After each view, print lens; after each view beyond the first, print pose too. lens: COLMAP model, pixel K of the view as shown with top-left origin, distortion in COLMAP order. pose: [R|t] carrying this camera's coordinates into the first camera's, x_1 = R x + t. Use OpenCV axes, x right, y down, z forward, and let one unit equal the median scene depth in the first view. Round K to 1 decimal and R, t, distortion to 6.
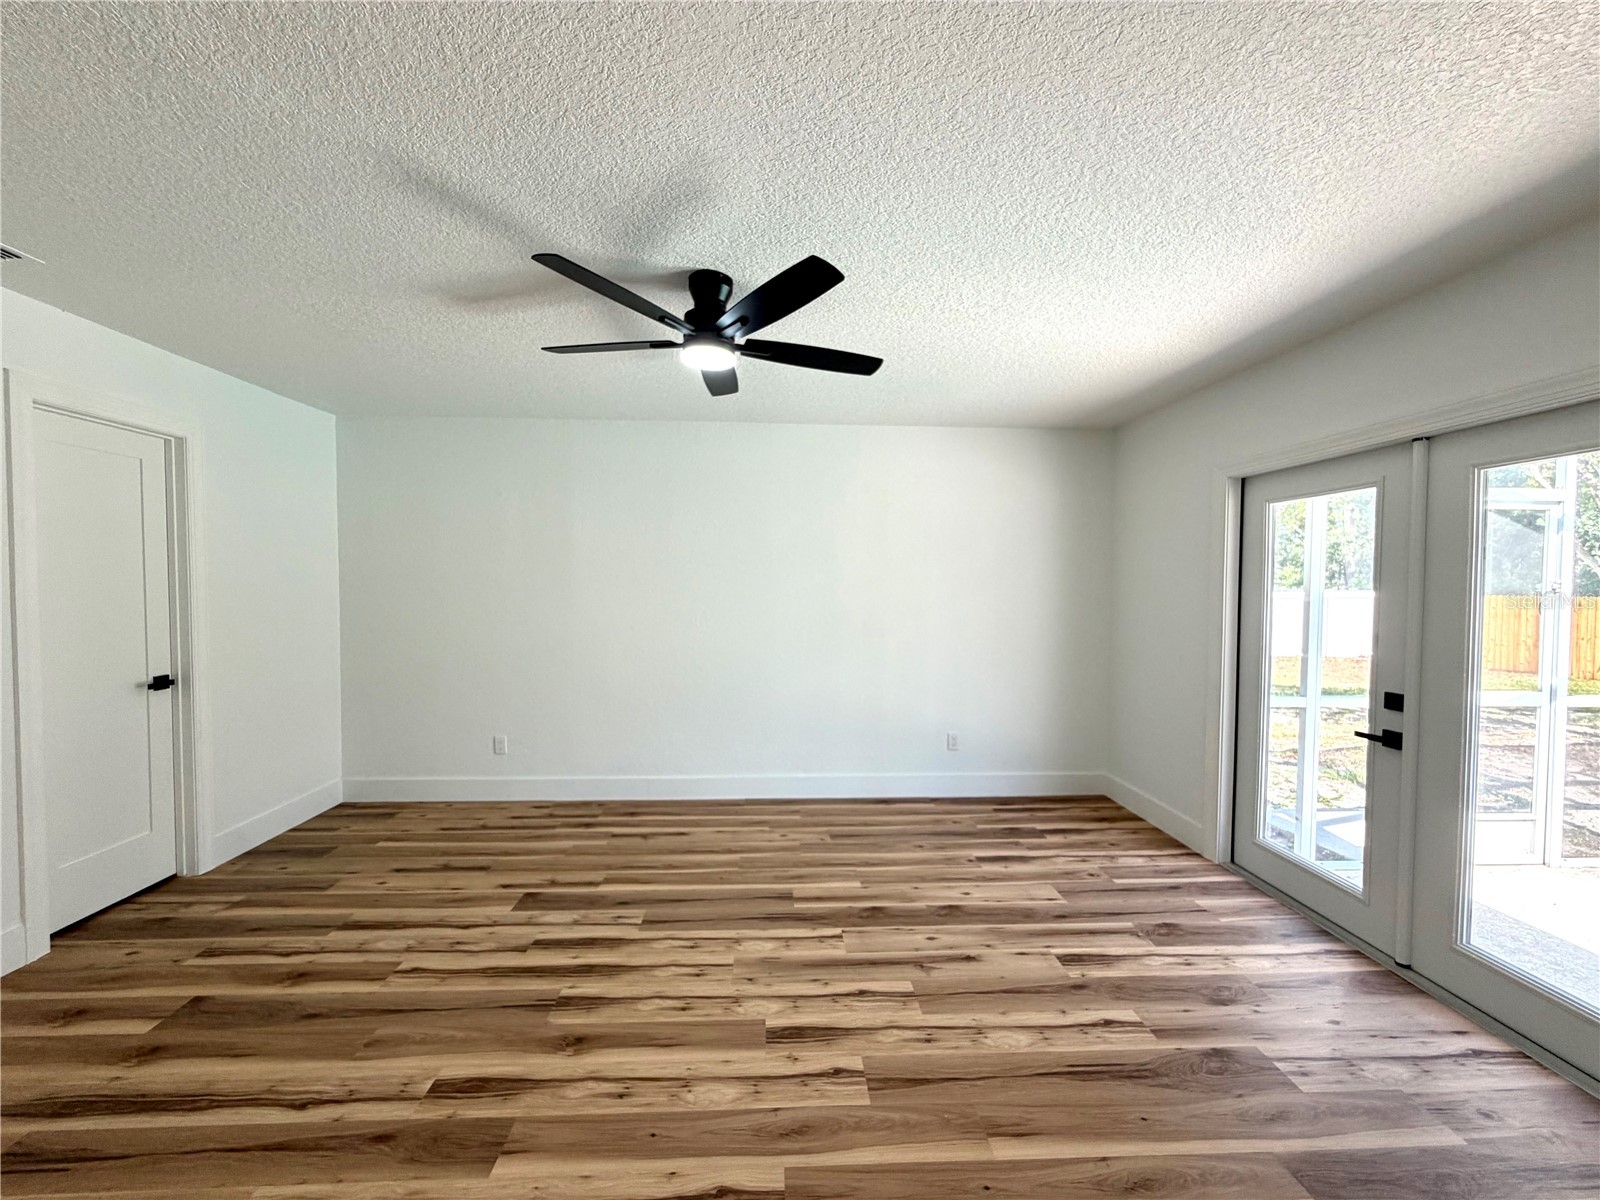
lens RADIAL K [[643.3, 0, 800.0], [0, 643.3, 600.0], [0, 0, 1]] dist [0.001564, -0.000039]
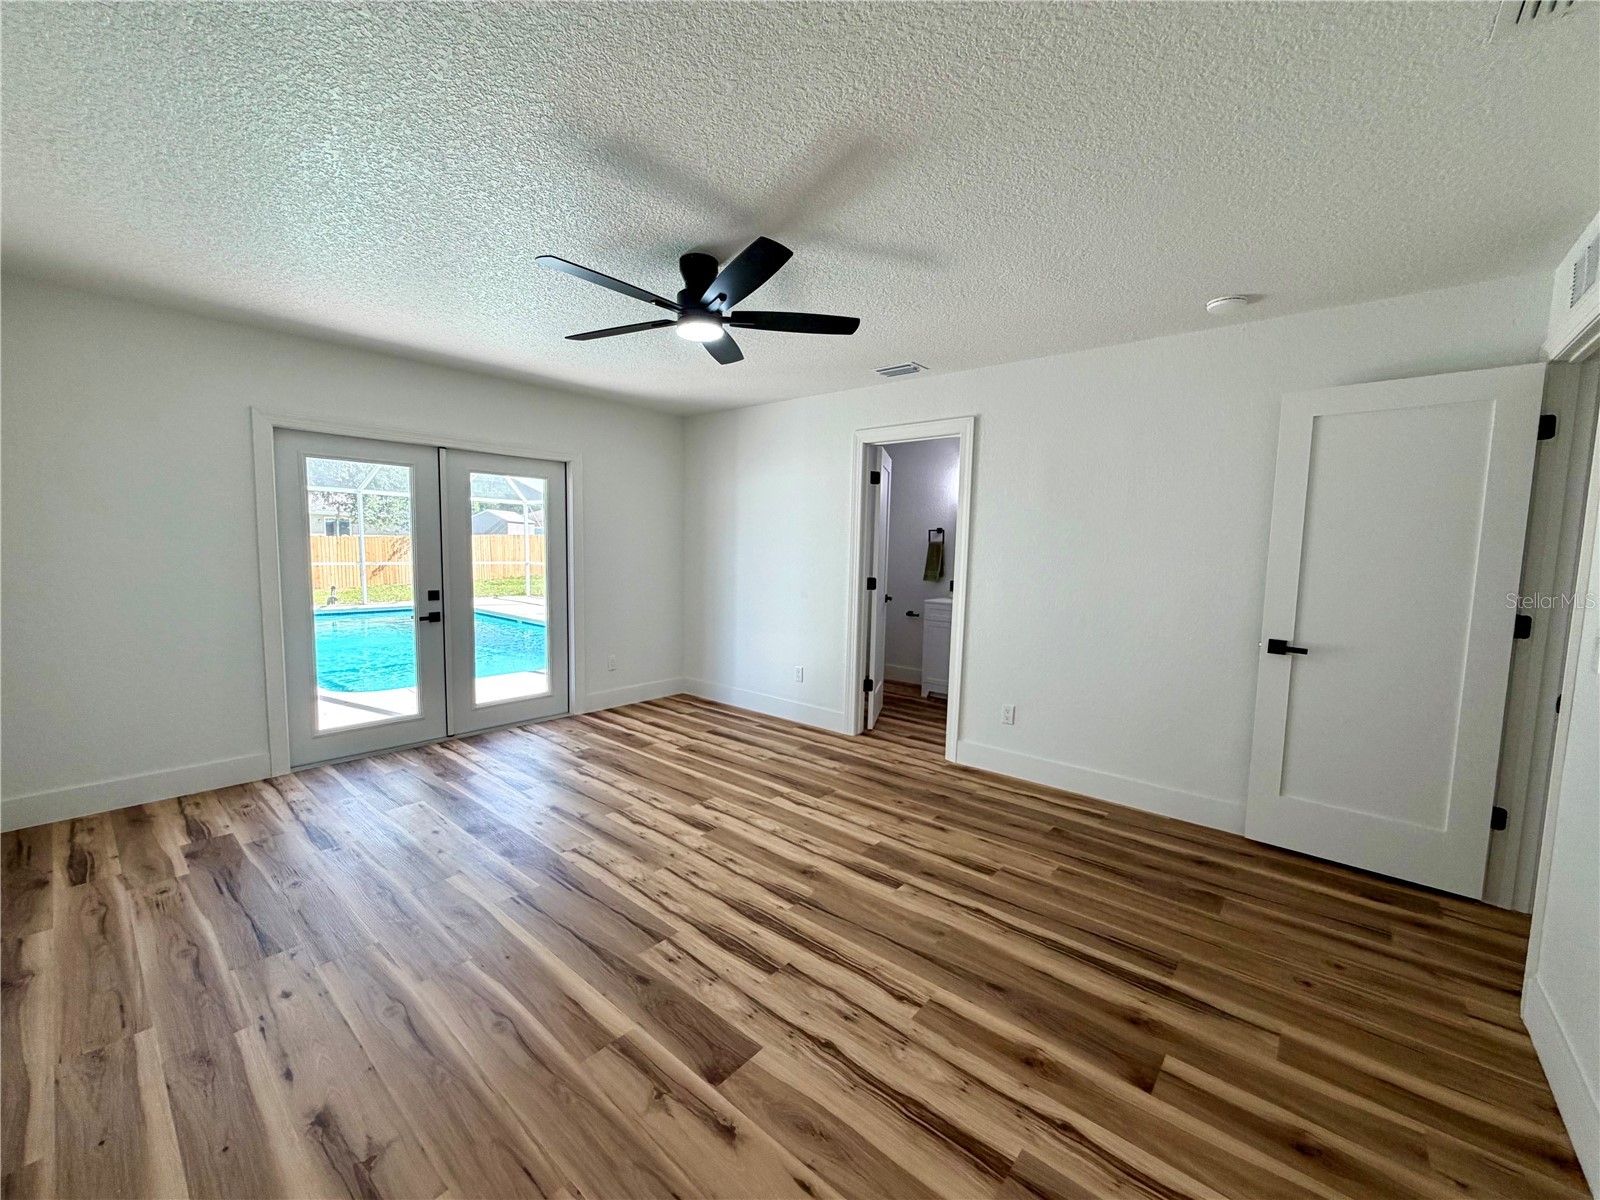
lens RADIAL K [[643.3, 0, 800.0], [0, 643.3, 600.0], [0, 0, 1]] dist [0.001564, -0.000039]
pose [[-0.729120, -0.079127, 0.679797, -1.002865], [-0.008720, 0.994287, 0.106380, -0.023457], [-0.684331, 0.071636, -0.725644, 1.614391]]
